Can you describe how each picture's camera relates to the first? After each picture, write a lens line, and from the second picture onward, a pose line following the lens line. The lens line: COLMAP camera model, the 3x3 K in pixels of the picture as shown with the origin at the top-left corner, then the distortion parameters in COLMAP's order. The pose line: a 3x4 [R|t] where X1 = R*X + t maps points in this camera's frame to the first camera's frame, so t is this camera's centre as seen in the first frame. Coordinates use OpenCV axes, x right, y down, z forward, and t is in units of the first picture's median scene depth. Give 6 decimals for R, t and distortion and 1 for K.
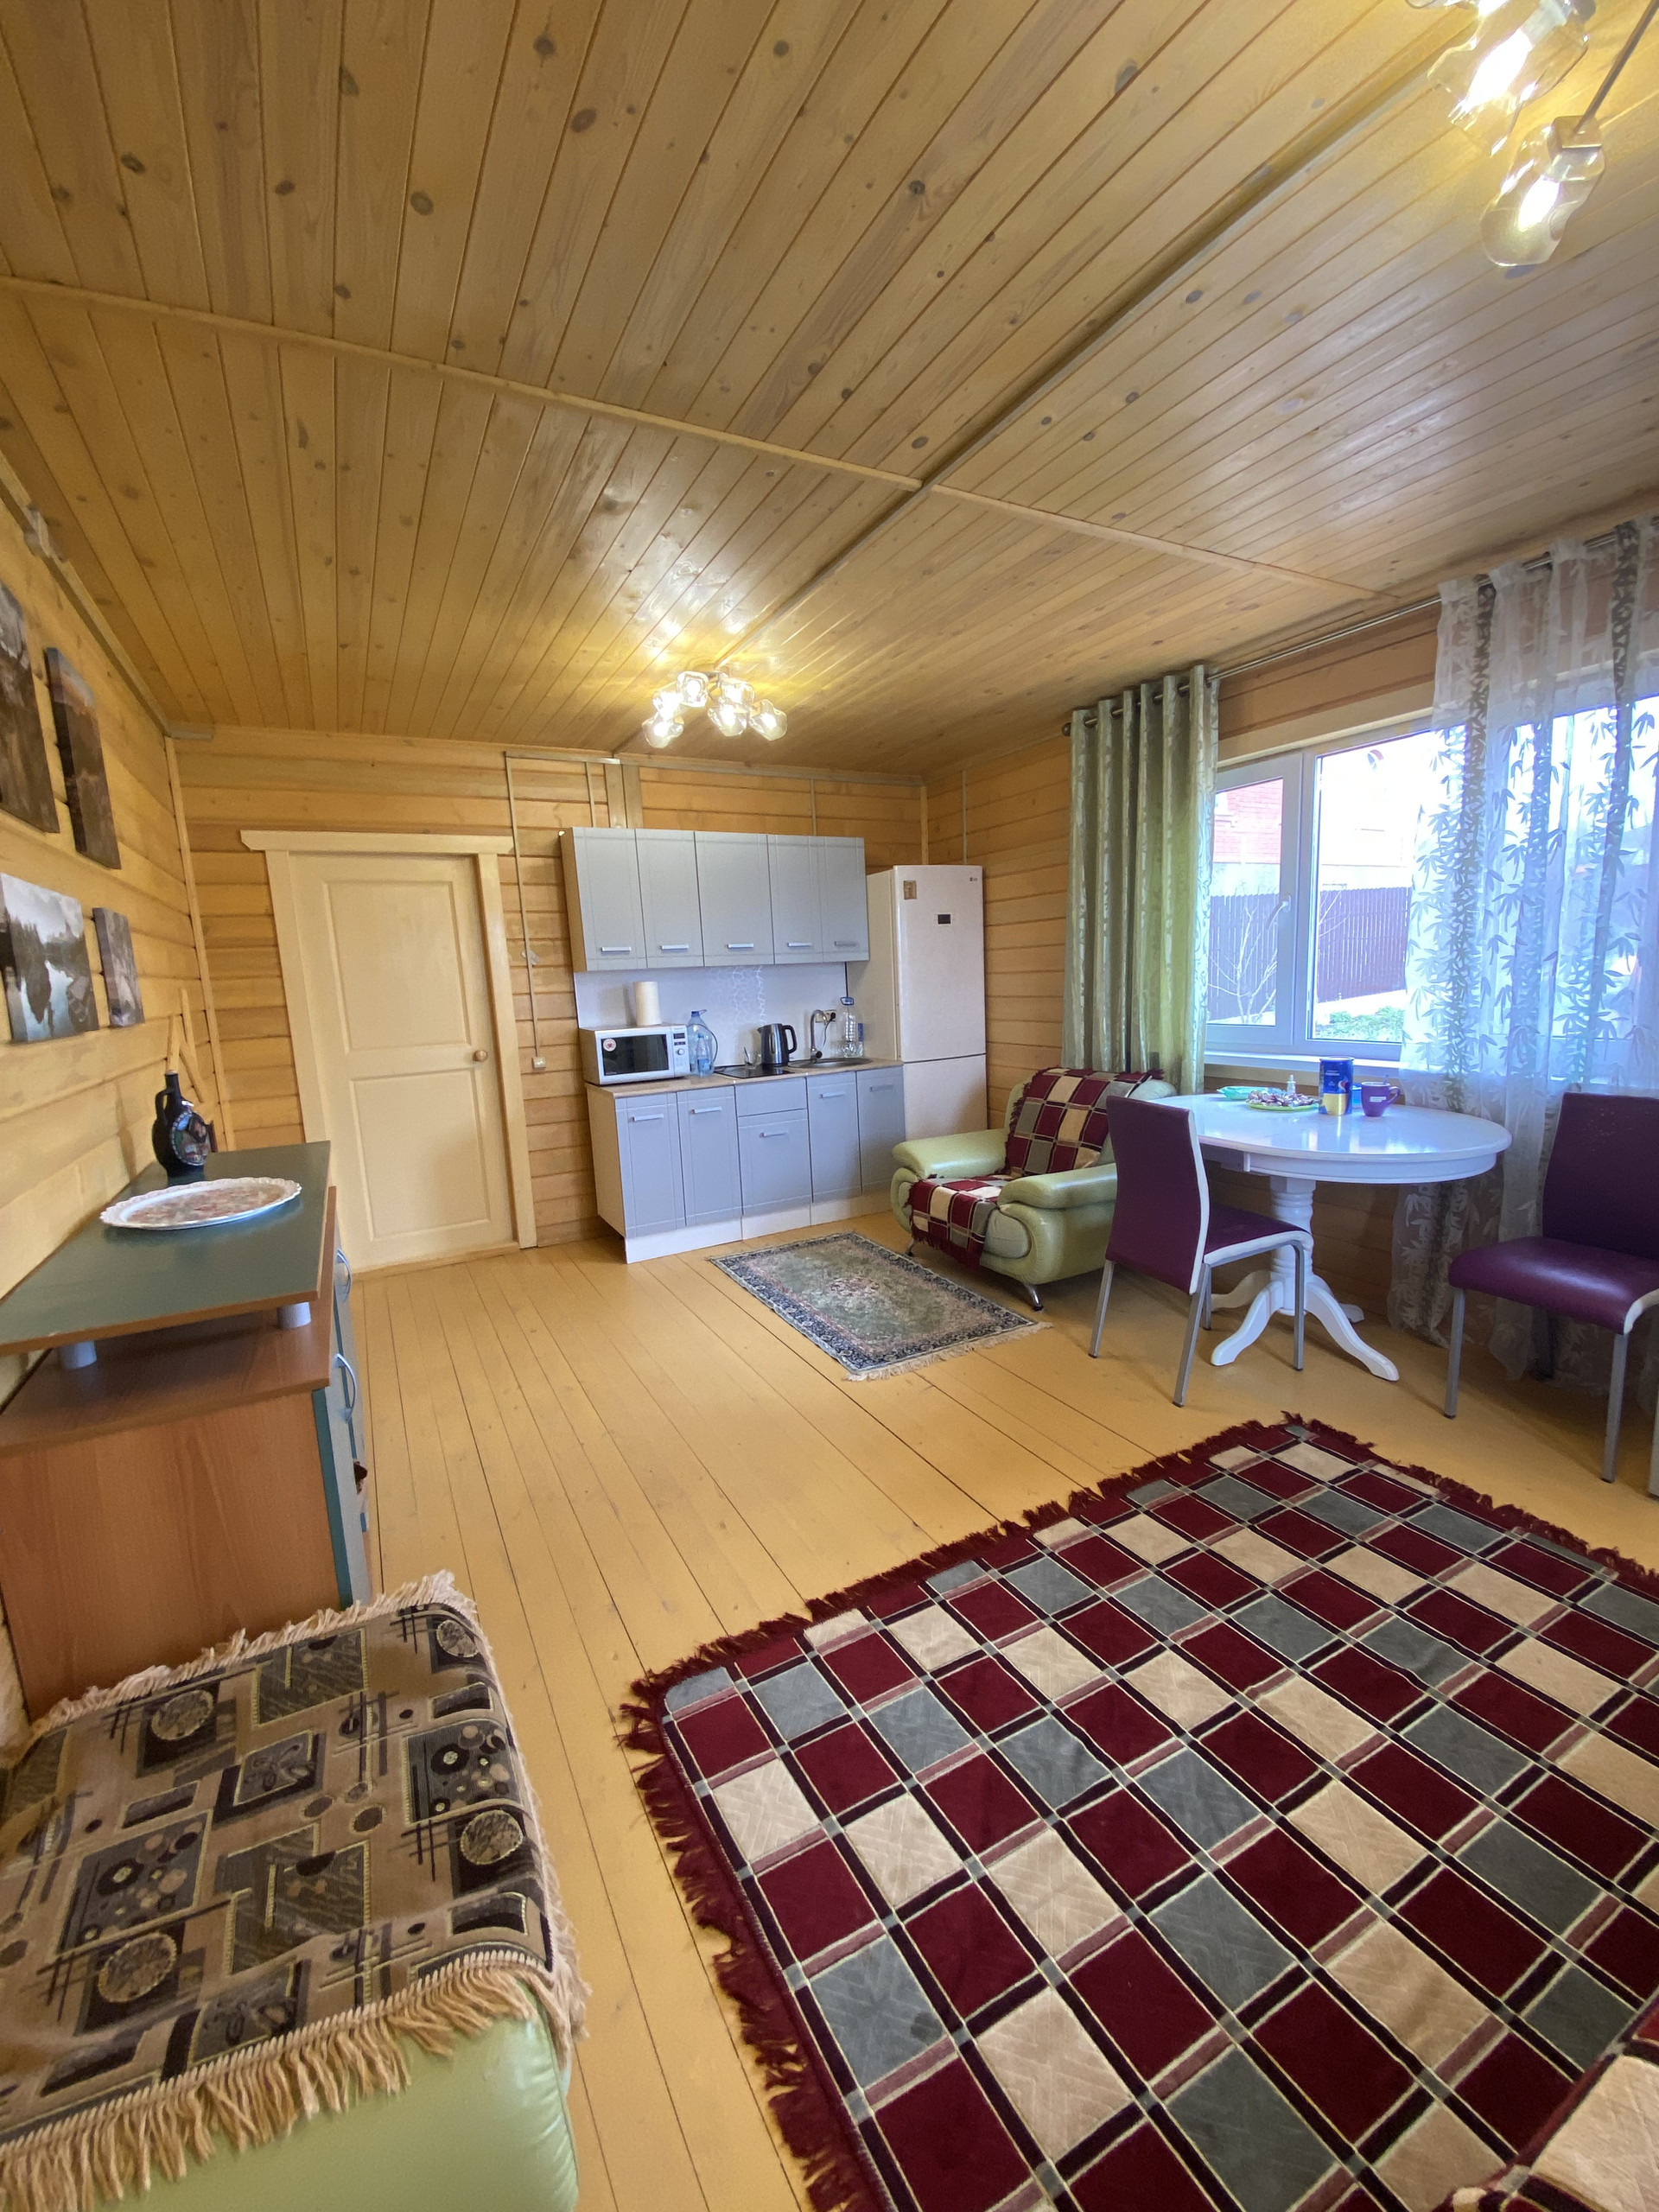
lens RADIAL K [[895.8, 0, 825.1], [0, 895.8, 1114.0], [0, 0, 1]] dist [0.020655, -0.019767]
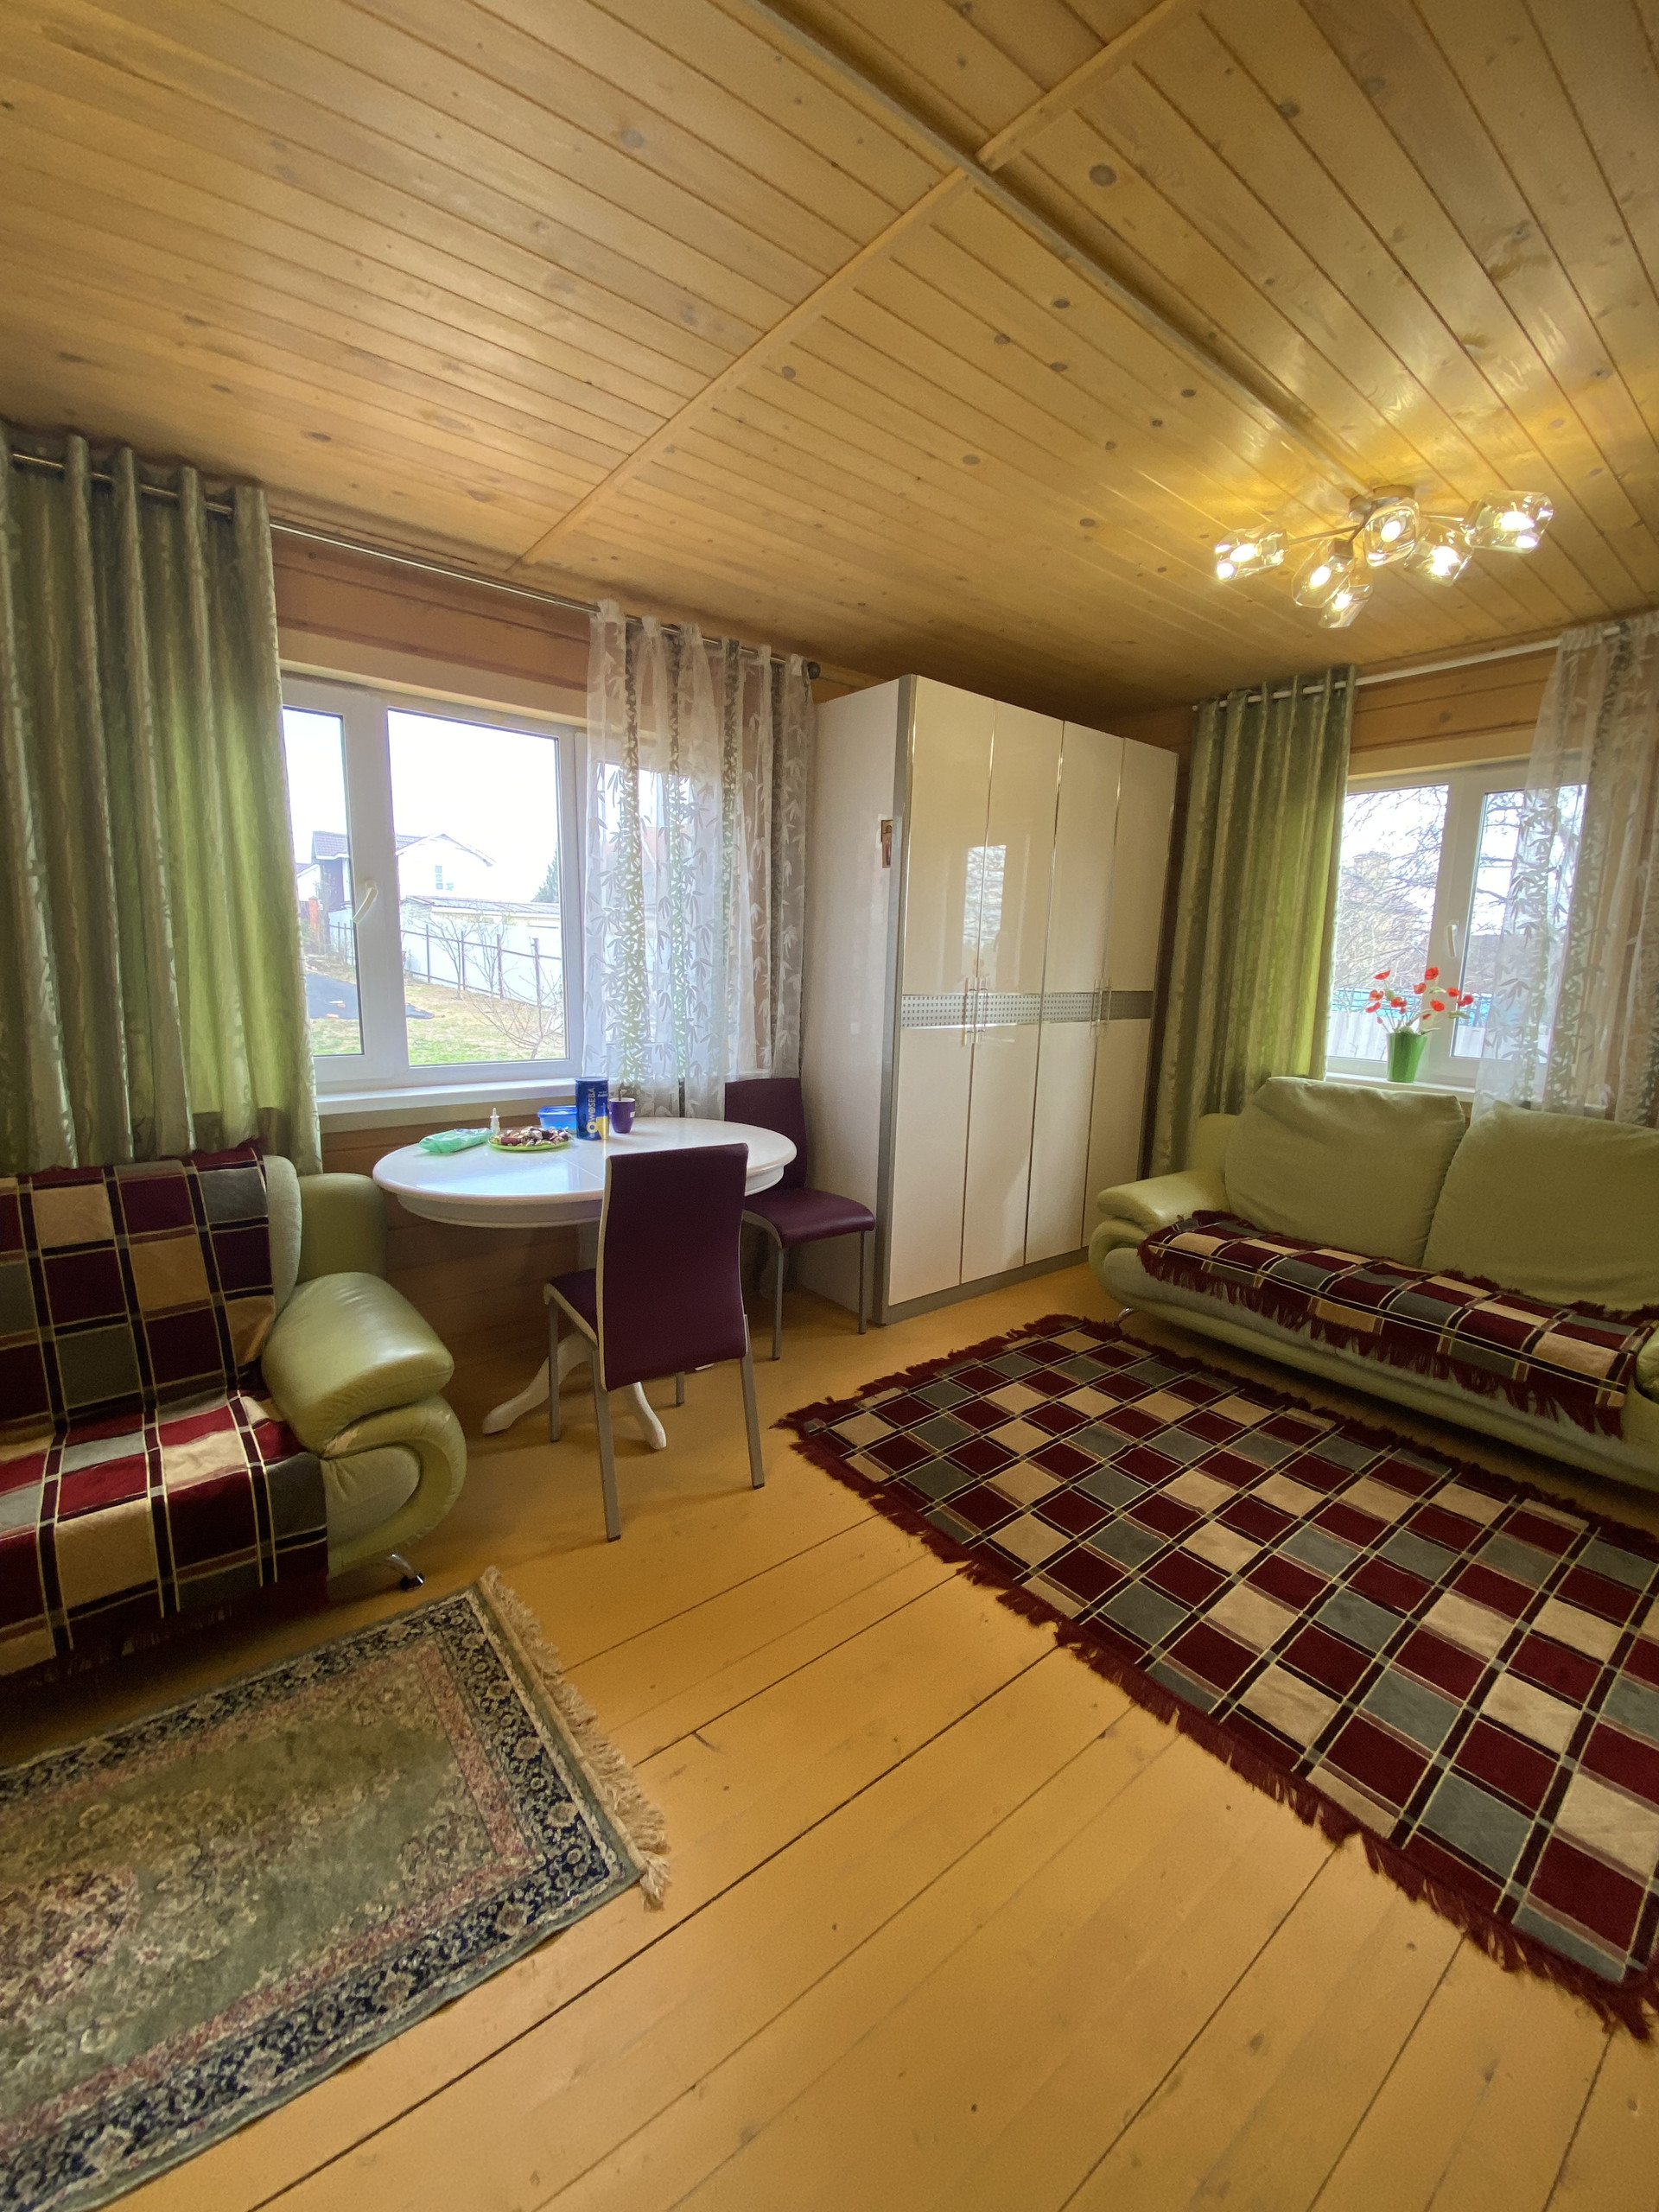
lens RADIAL K [[889.2, 0, 834.1], [0, 889.2, 1111.1], [0, 0, 1]] dist [0.036014, -0.030560]
pose [[-0.193665, -0.126245, 0.972911, -0.329977], [0.144281, 0.977238, 0.155527, -0.121404], [-0.970400, 0.170492, -0.171042, 0.819512]]
